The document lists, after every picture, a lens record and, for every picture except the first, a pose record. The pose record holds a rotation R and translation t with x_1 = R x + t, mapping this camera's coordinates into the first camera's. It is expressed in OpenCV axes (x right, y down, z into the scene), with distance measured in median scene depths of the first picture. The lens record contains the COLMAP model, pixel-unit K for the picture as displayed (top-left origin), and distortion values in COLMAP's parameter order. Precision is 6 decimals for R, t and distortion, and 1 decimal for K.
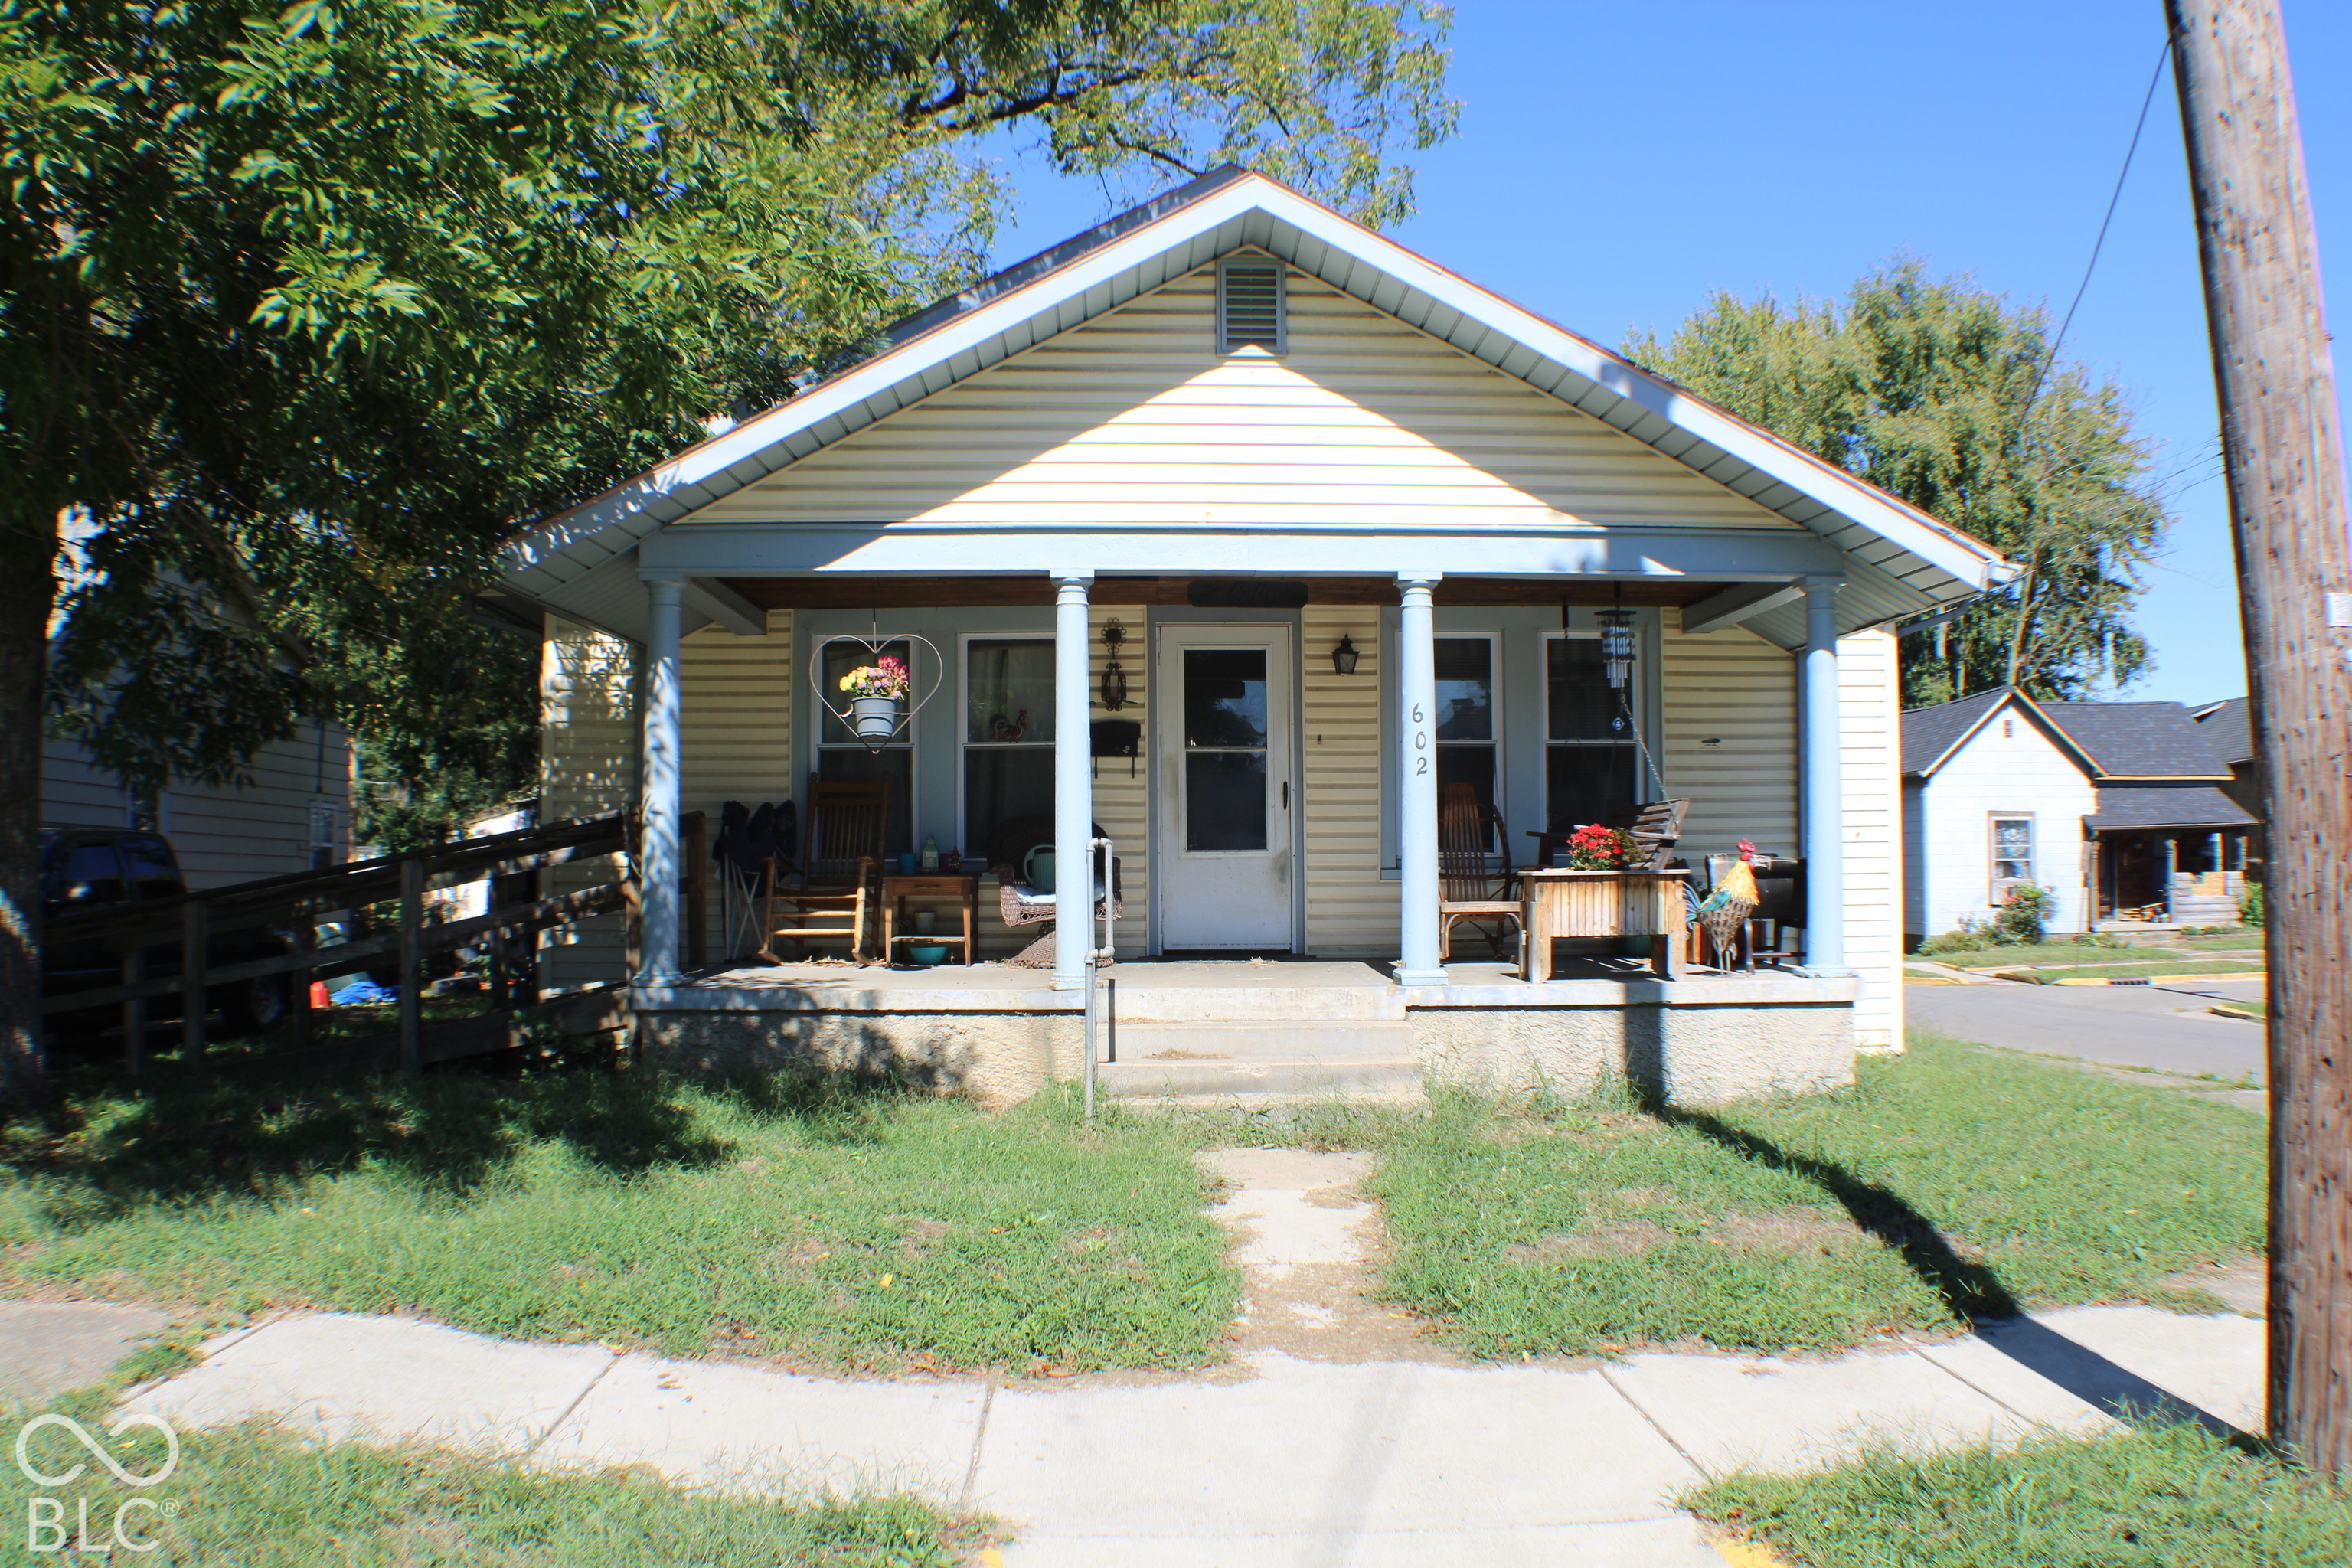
lens RADIAL K [[1926.2, 0, 1200.6], [0, 1926.2, 790.2], [0, 0, 1]] dist [-0.207881, 0.068042]
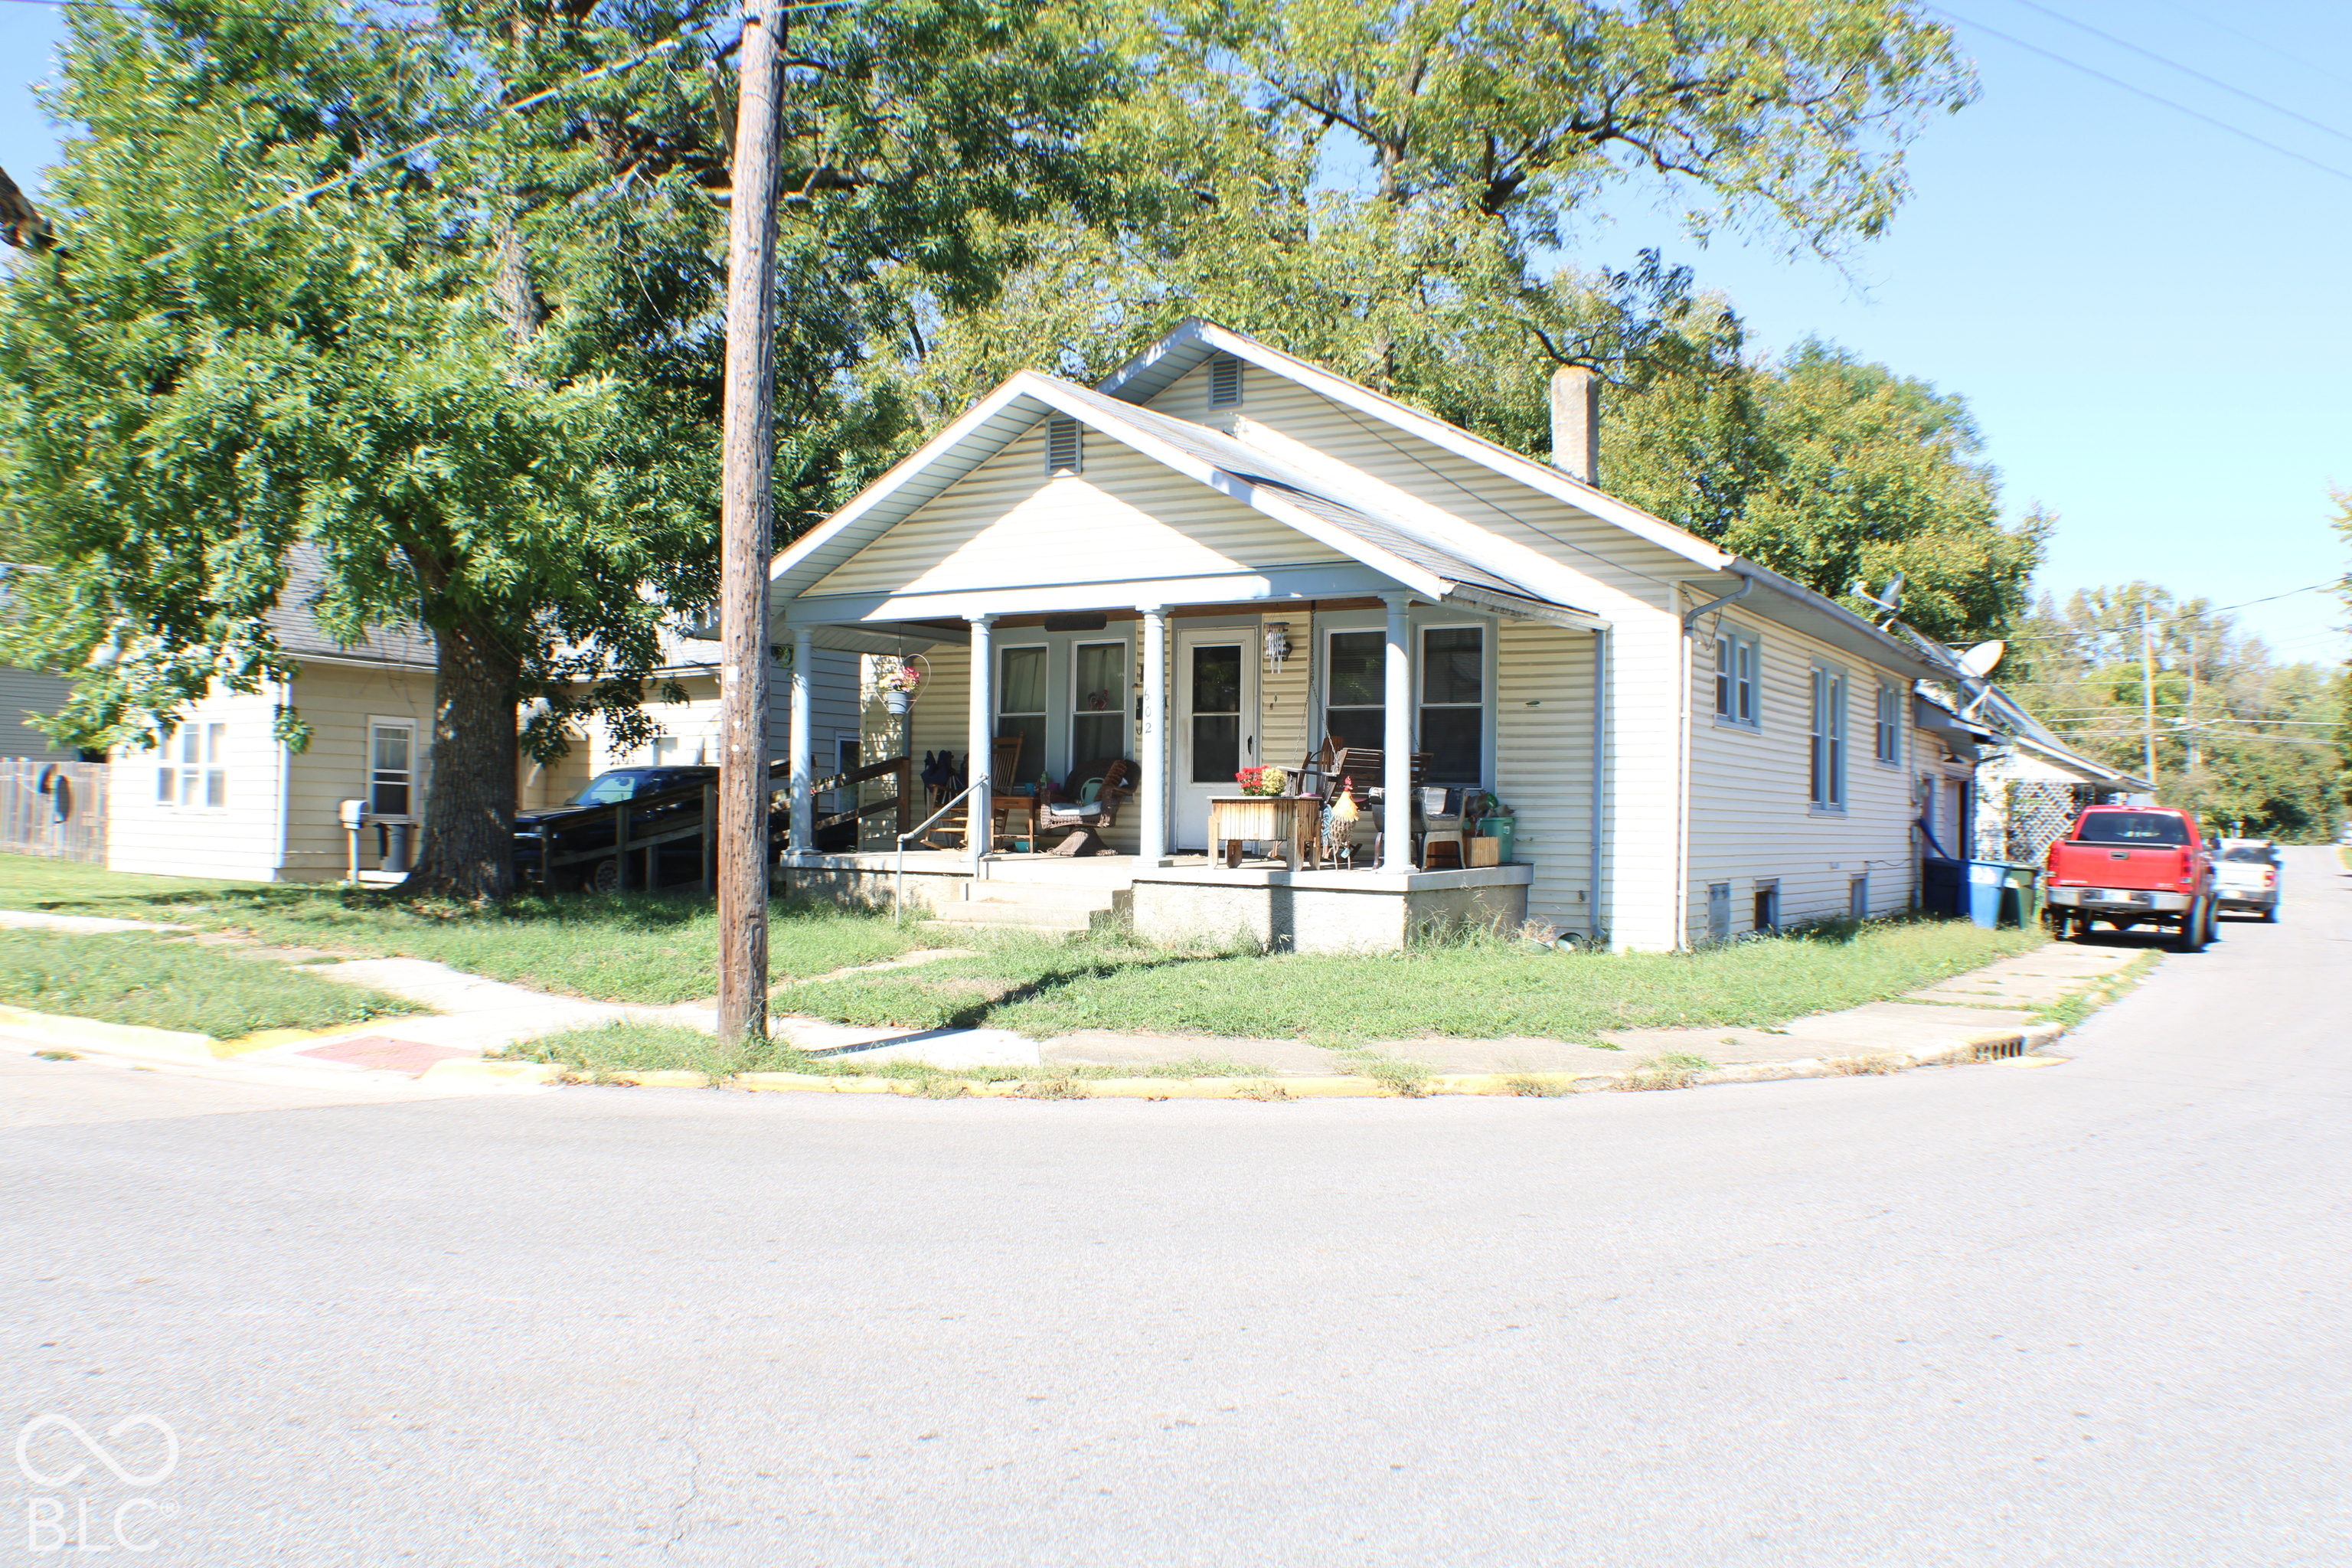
lens RADIAL K [[1926.2, 0, 1172.1], [0, 1926.2, 800.1], [0, 0, 1]] dist [-0.207881, 0.068042]
pose [[0.825127, 0.010889, -0.564842, 1.015118], [0.008995, 0.999434, 0.032406, -0.004315], [0.564876, -0.031820, 0.824562, -0.291844]]
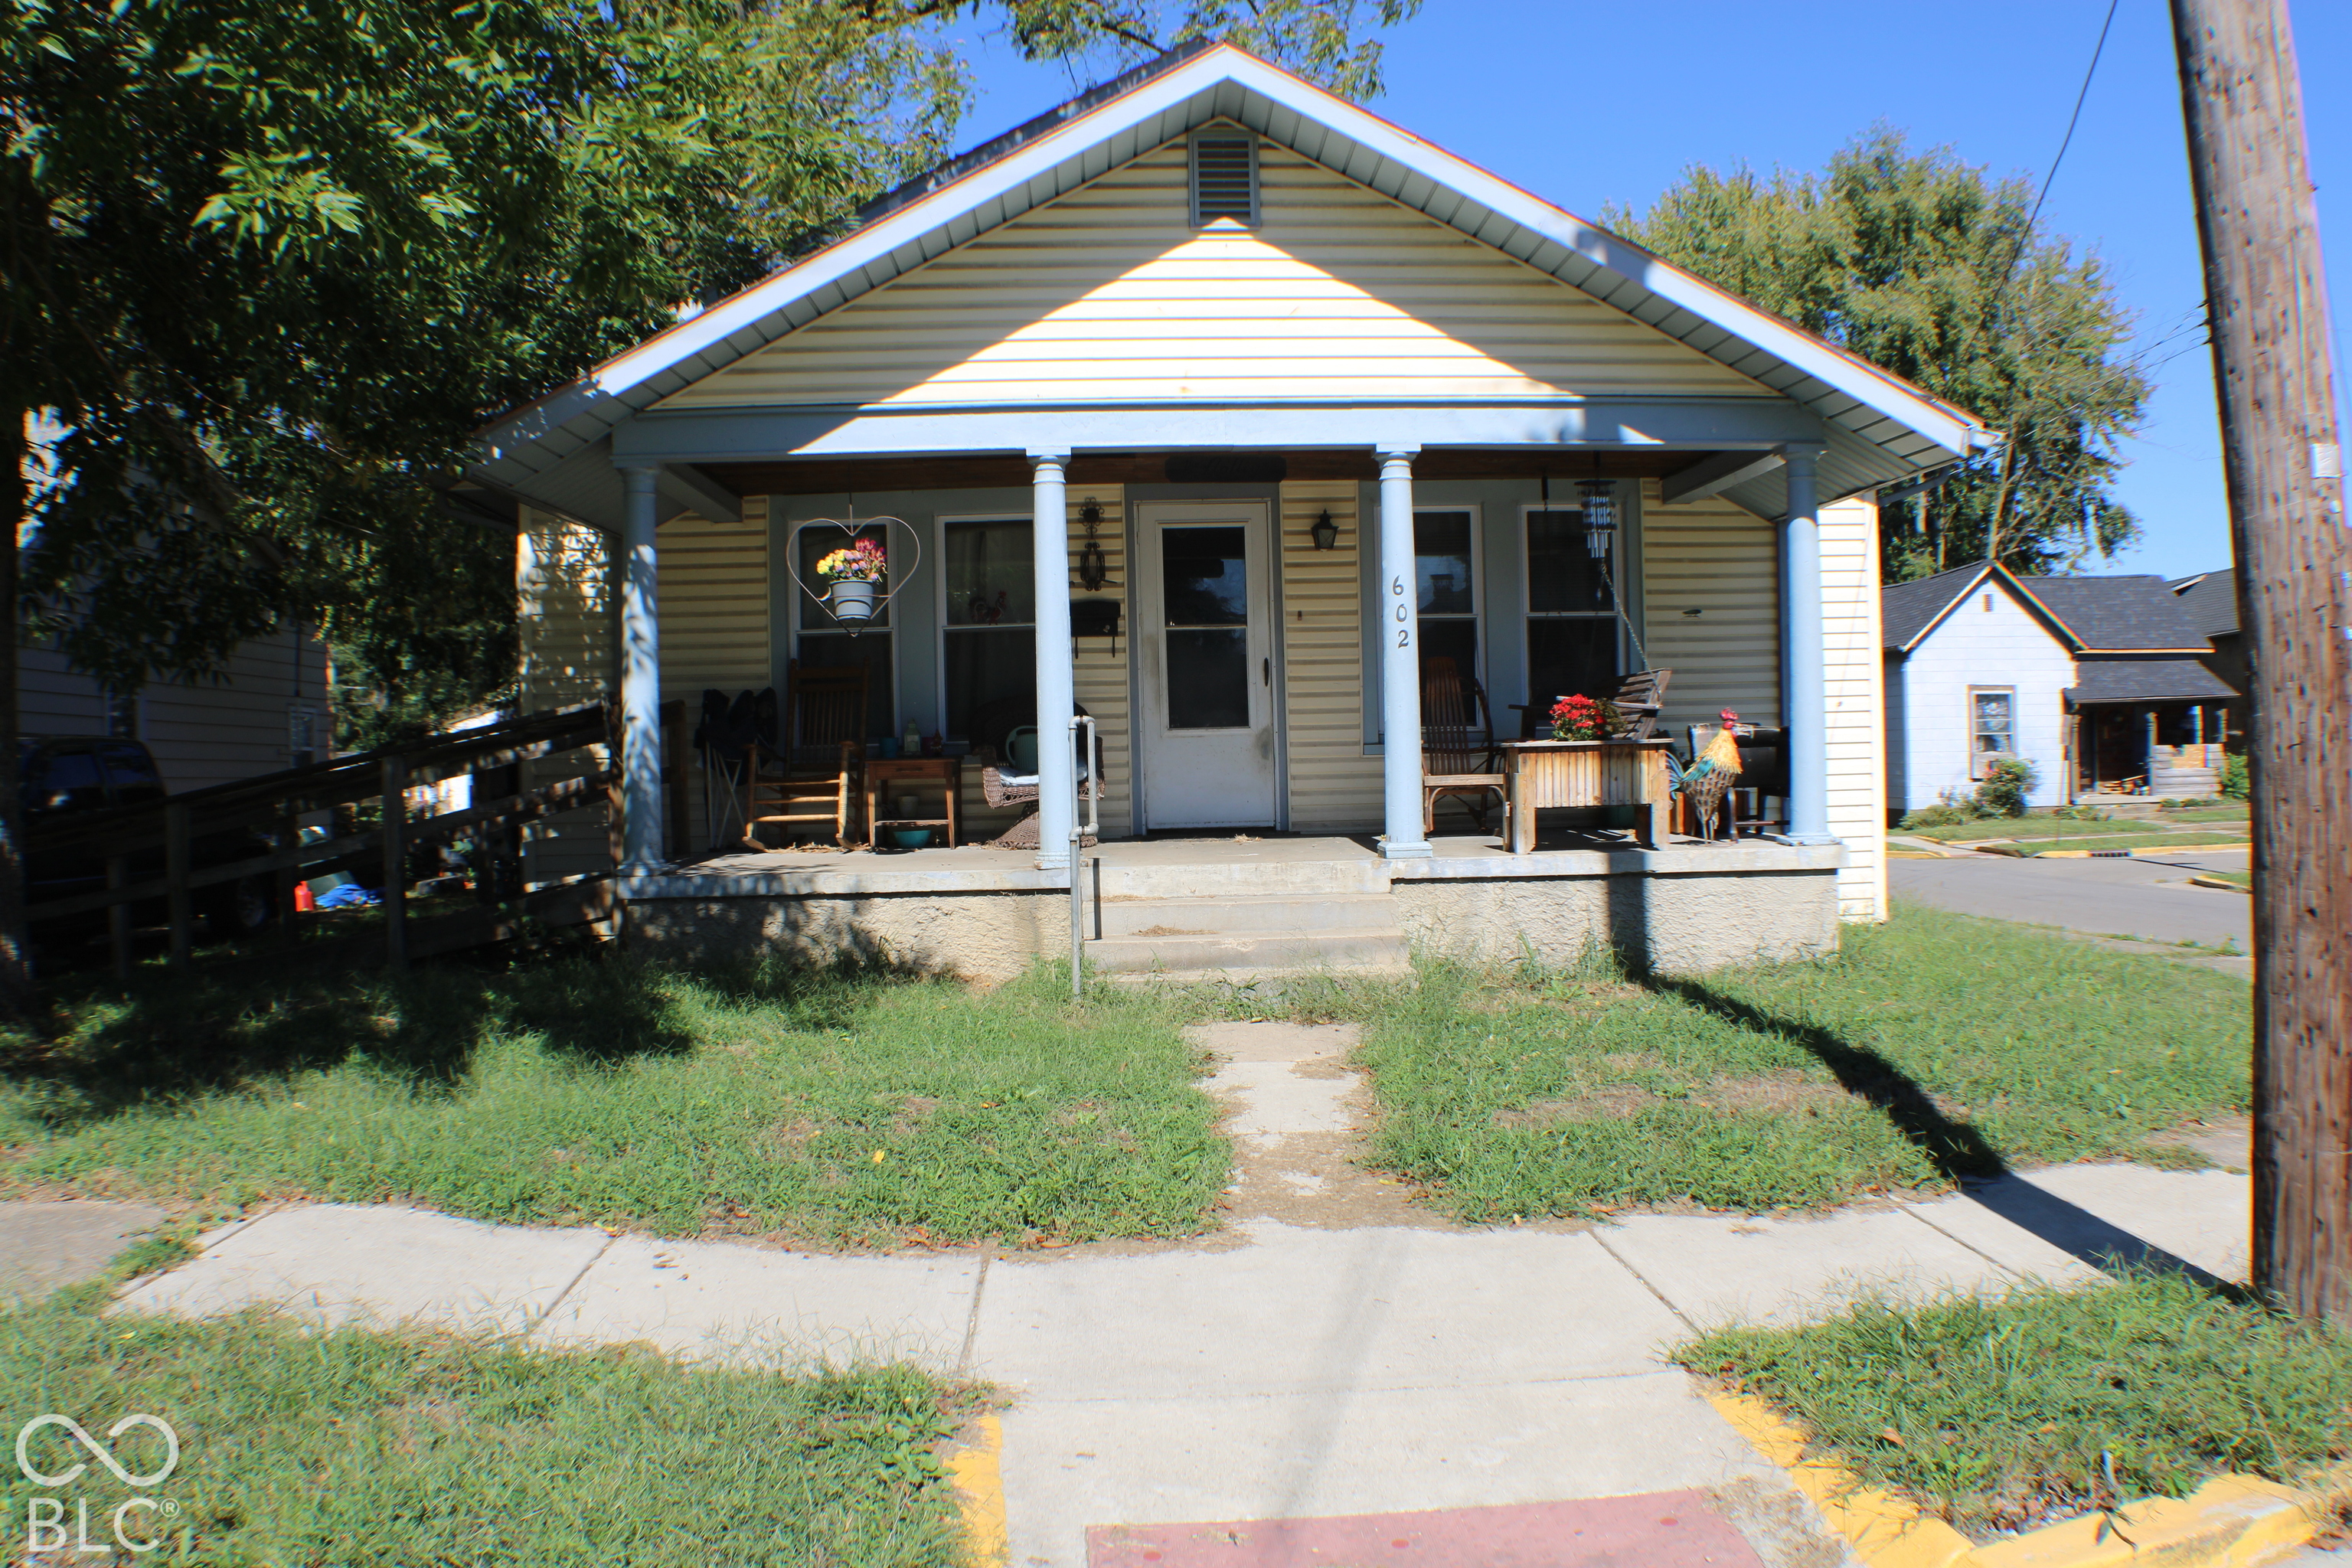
lens RADIAL K [[1926.2, 0, 1198.4], [0, 1926.2, 797.5], [0, 0, 1]] dist [-0.207881, 0.068042]
pose [[0.999796, -0.018457, 0.008211, -0.000859], [0.017920, 0.997965, 0.061199, 0.007067], [-0.009324, -0.061039, 0.998092, 0.001331]]
